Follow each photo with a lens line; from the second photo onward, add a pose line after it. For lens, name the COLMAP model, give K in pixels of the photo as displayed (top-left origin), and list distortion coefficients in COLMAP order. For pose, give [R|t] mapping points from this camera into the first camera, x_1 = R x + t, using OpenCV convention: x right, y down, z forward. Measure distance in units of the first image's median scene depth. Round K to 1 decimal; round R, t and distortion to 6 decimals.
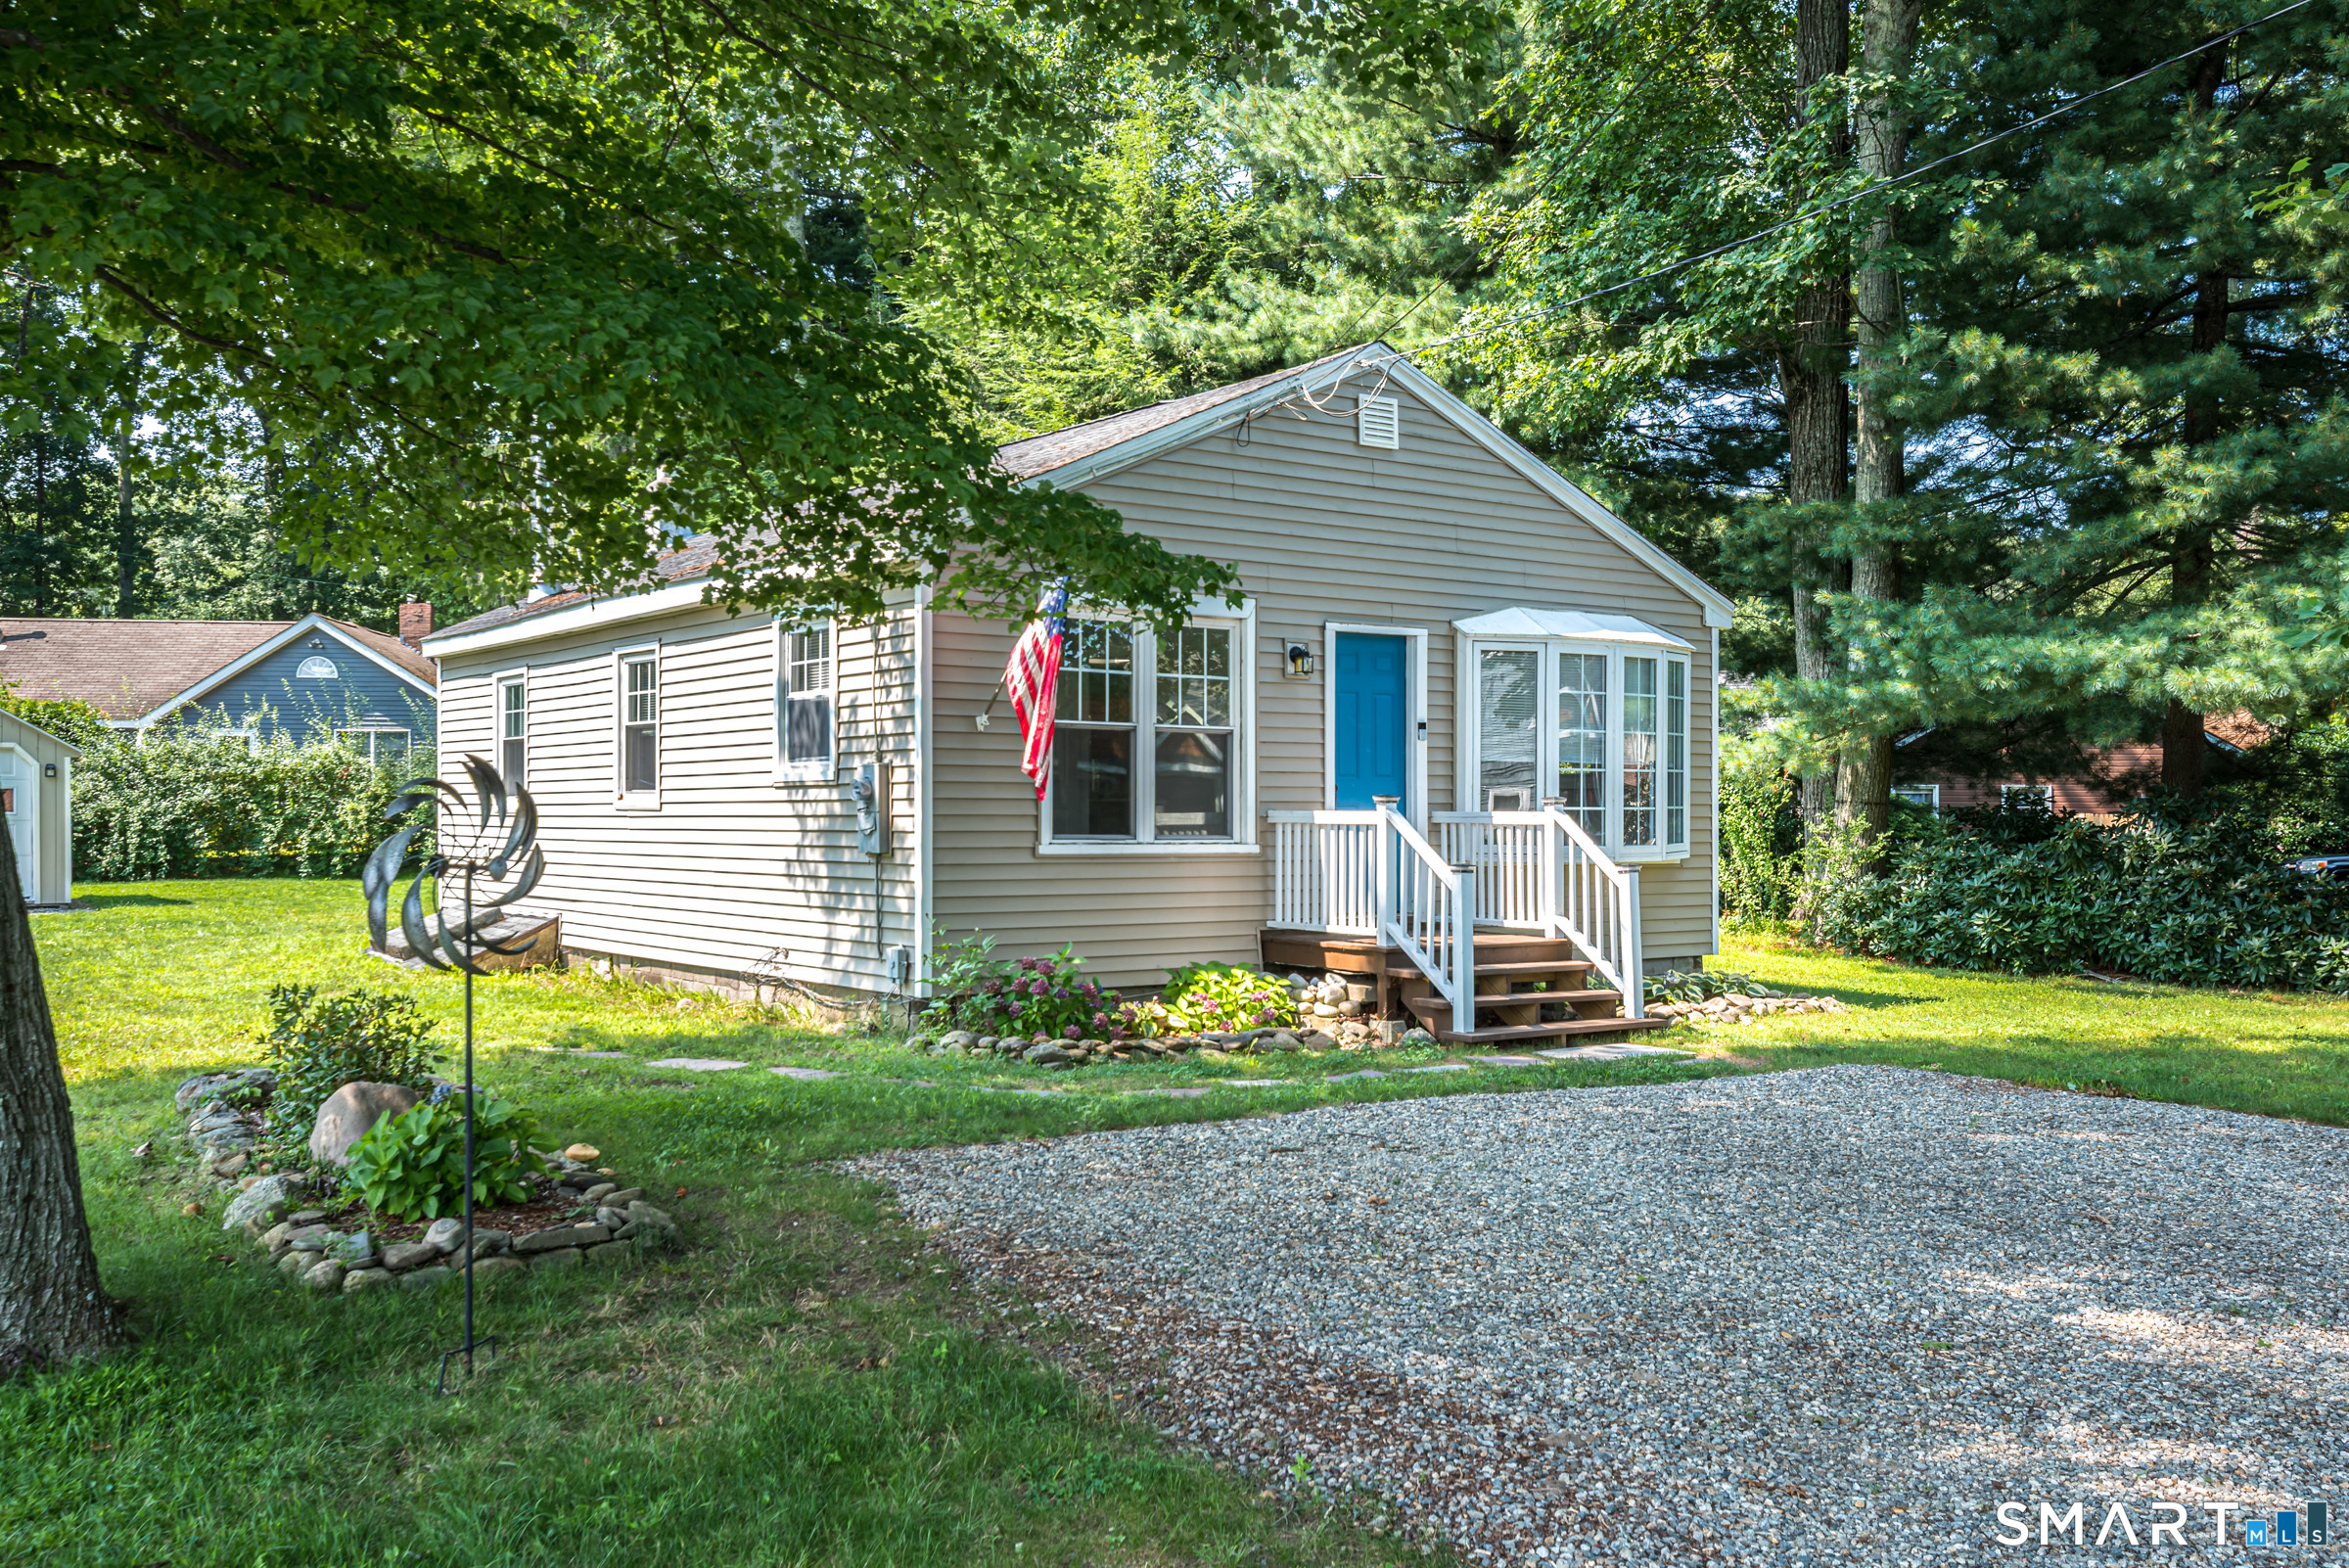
lens RADIAL K [[2087.4, 0, 1174.5], [0, 2087.4, 784.0], [0, 0, 1]] dist [0.043491, -0.004449]
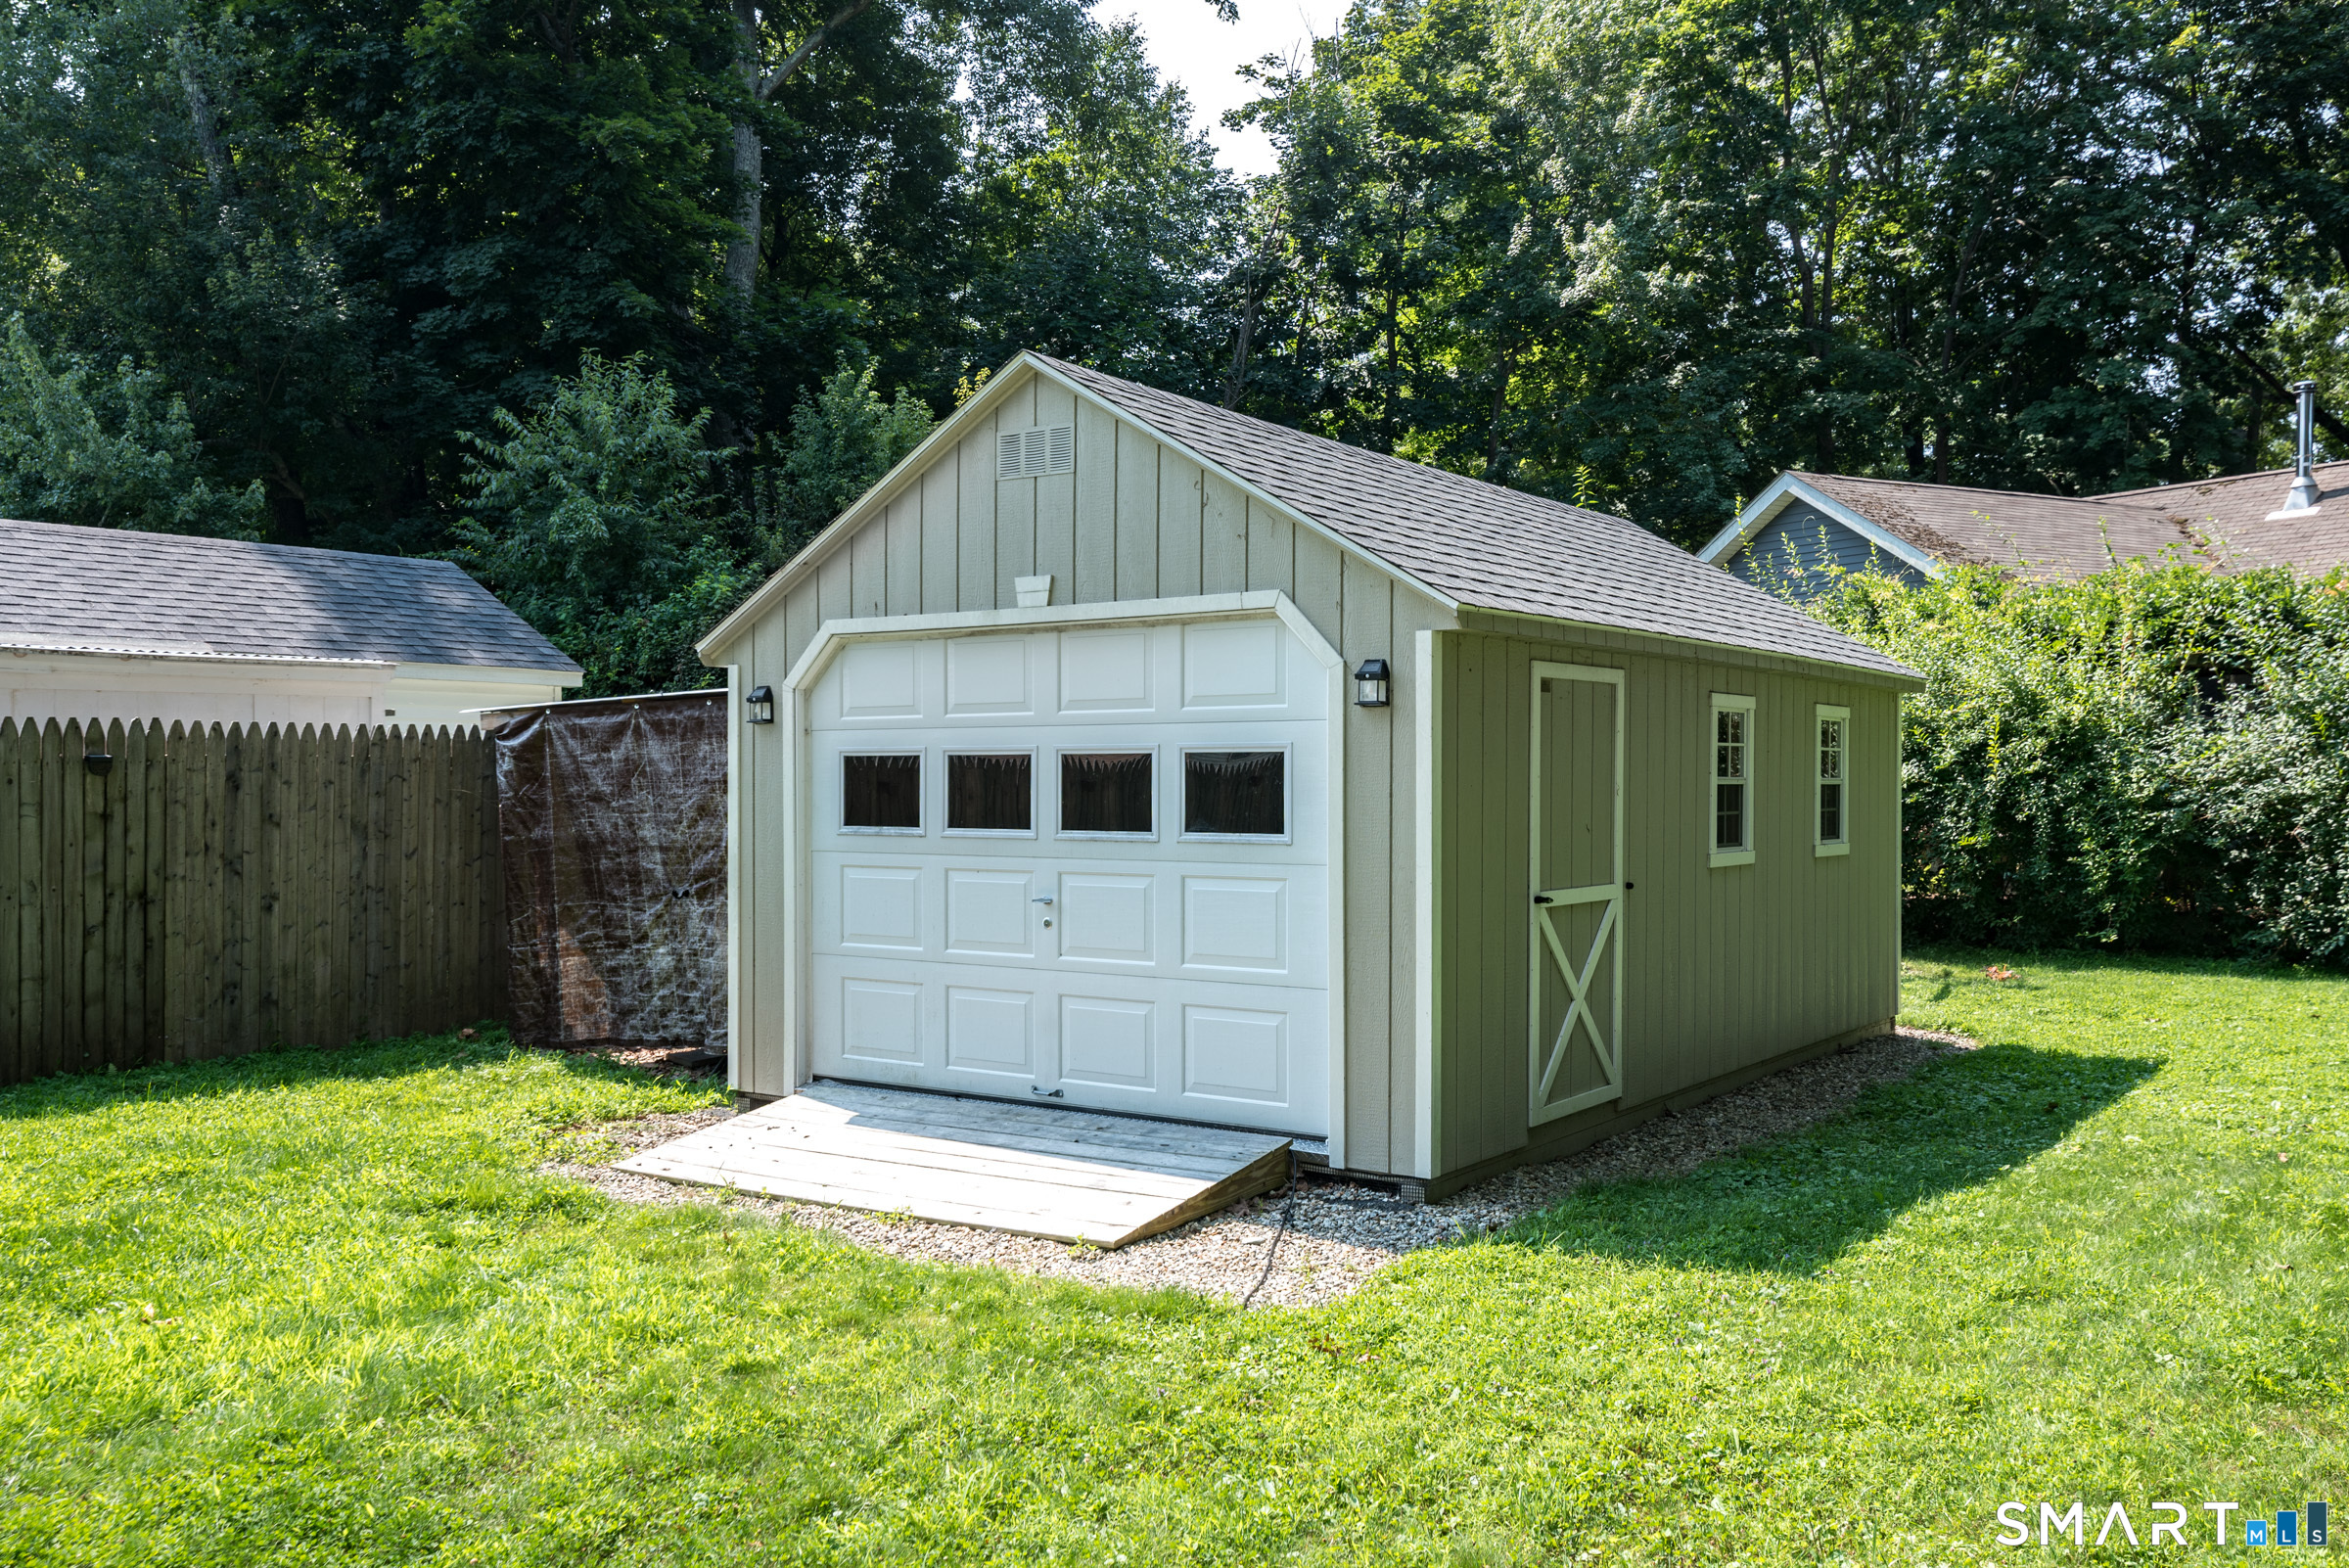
lens RADIAL K [[1977.2, 0, 1170.3], [0, 1977.2, 794.6], [0, 0, 1]] dist [0.045405, 0.008378]
pose [[0.399229, 0.006531, -0.916828, -0.556351], [0.013344, 0.999827, 0.012932, 0.007204], [0.916754, -0.017397, 0.399073, 1.571600]]
